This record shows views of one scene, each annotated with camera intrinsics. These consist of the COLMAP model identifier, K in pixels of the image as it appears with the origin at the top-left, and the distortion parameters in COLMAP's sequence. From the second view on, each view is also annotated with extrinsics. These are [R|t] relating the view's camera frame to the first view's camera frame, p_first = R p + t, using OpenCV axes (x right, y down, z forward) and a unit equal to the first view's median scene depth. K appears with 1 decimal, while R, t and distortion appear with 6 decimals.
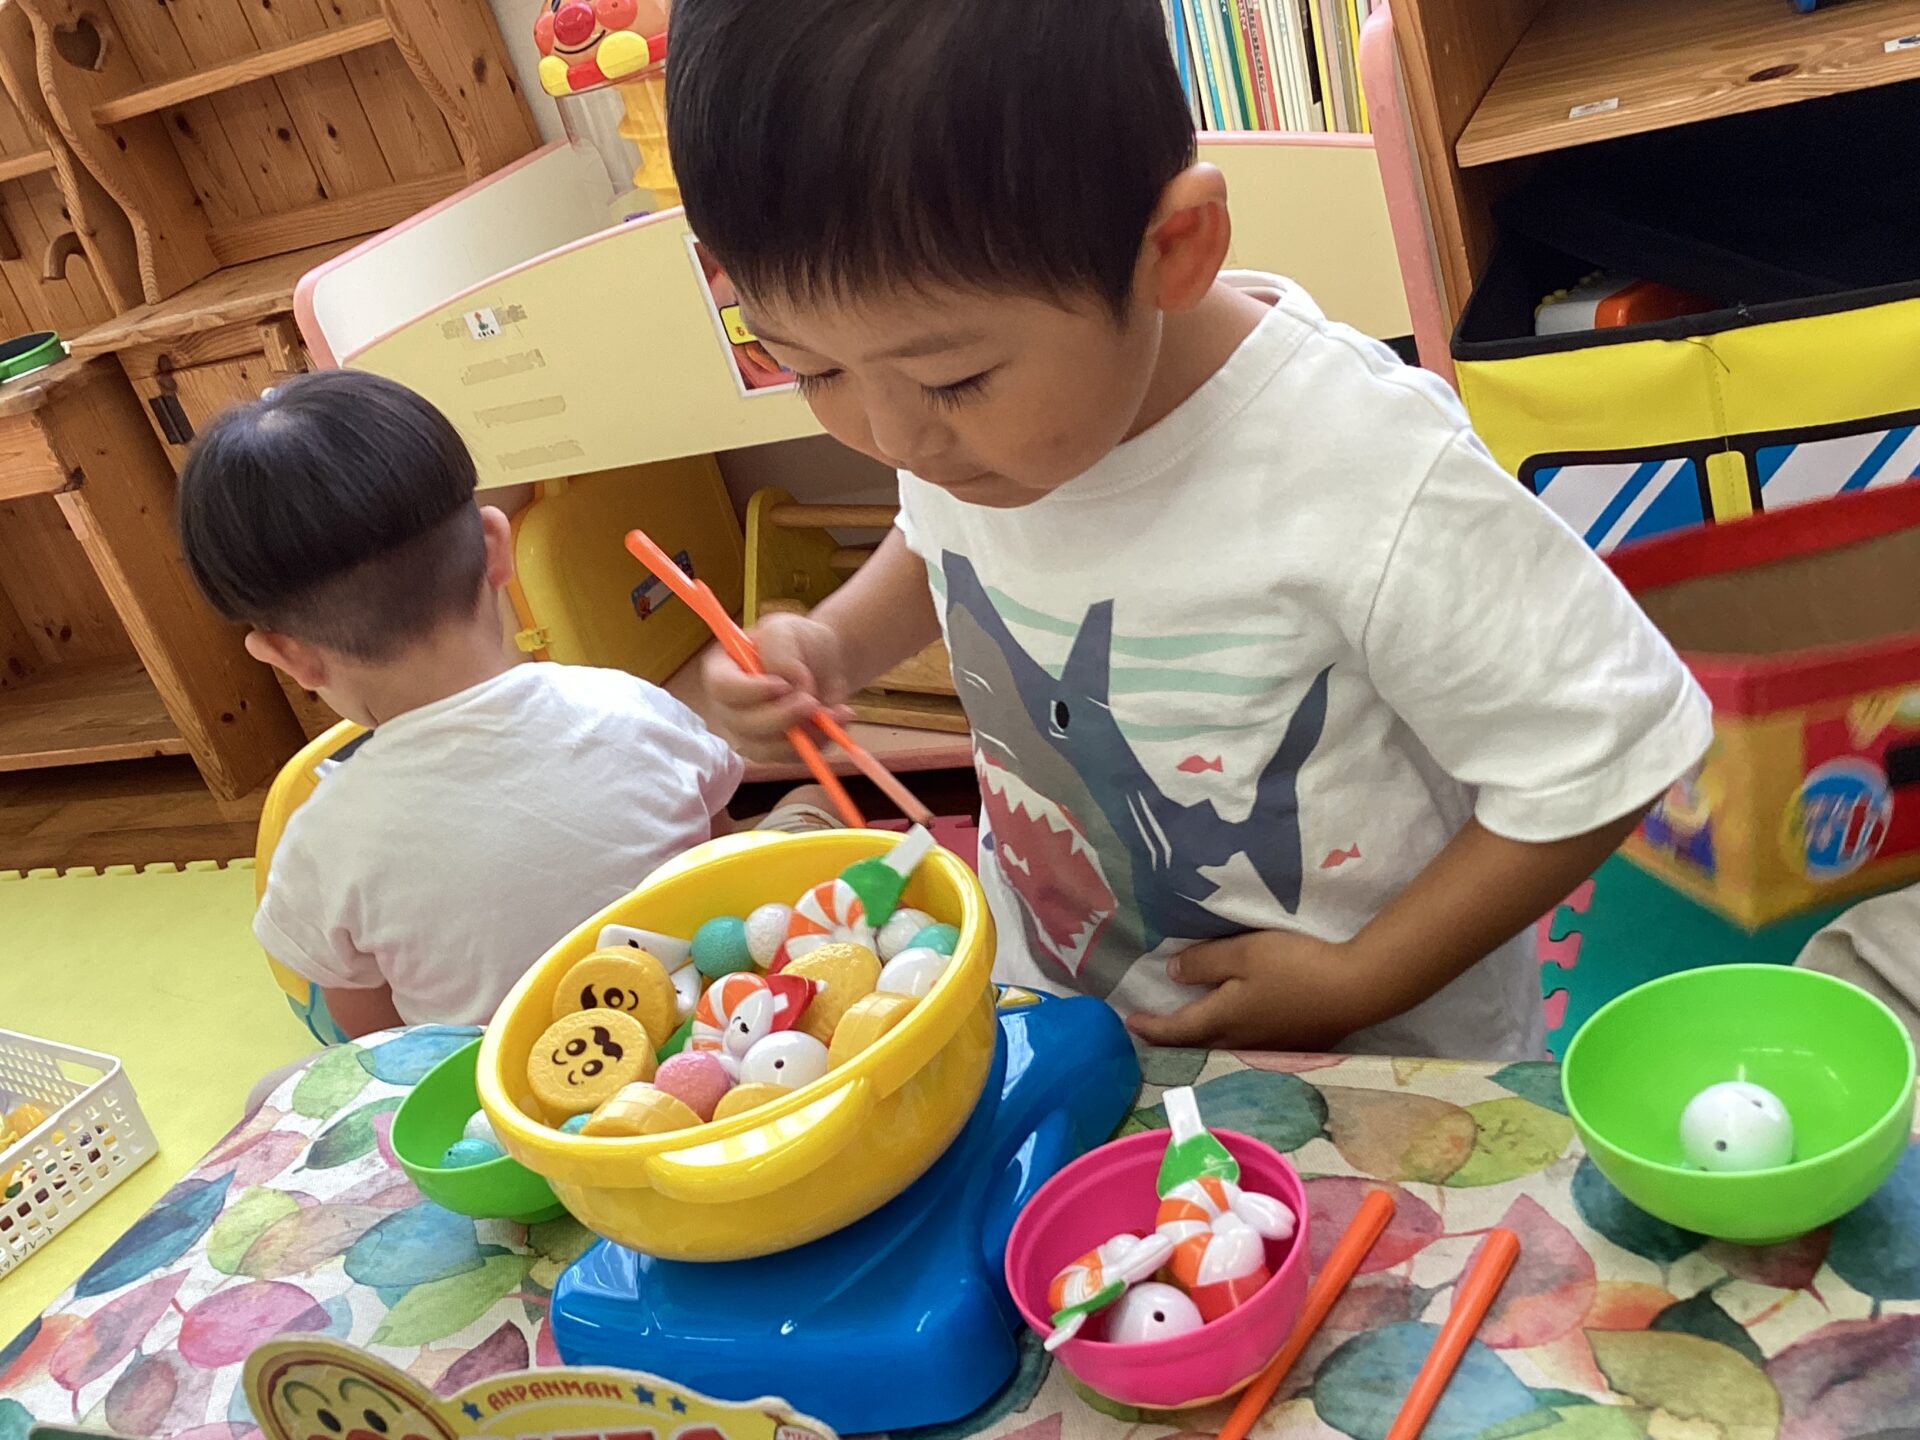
lens RADIAL K [[2059.0, 0, 960.0], [0, 2059.0, 720.0], [0, 0, 1]] dist [0.017014, 0.009831]
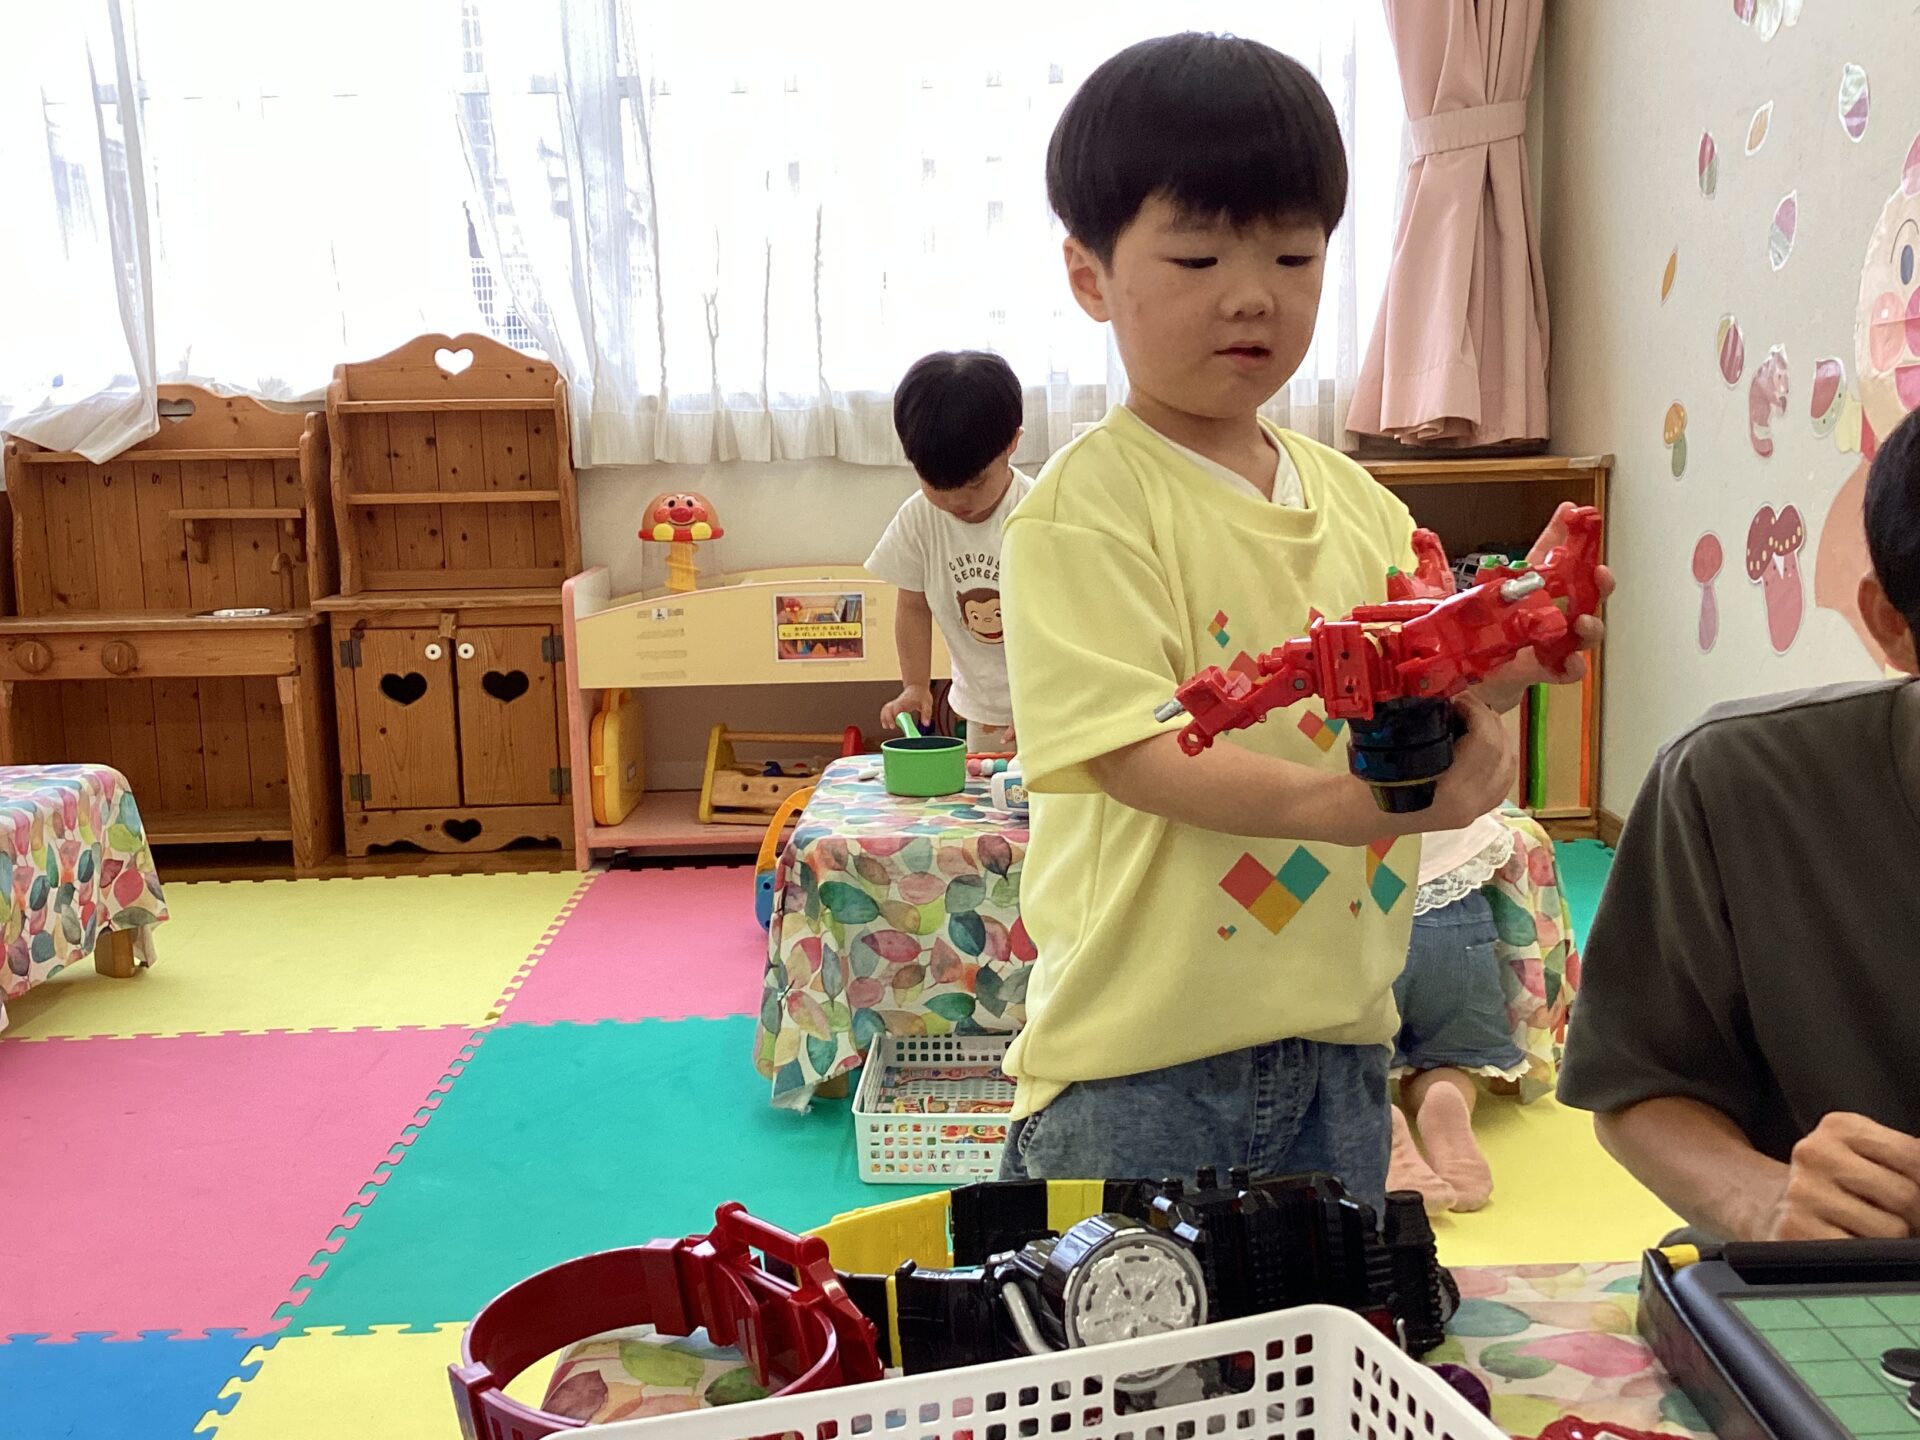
lens RADIAL K [[2002.1, 0, 960.0], [0, 2002.1, 720.0], [0, 0, 1]] dist [0.079341, 0.000285]
pose [[0.857533, 0.207555, 0.470699, -0.966726], [-0.019445, 0.927418, -0.373520, 0.747419], [-0.514061, 0.311153, 0.799328, -0.936180]]
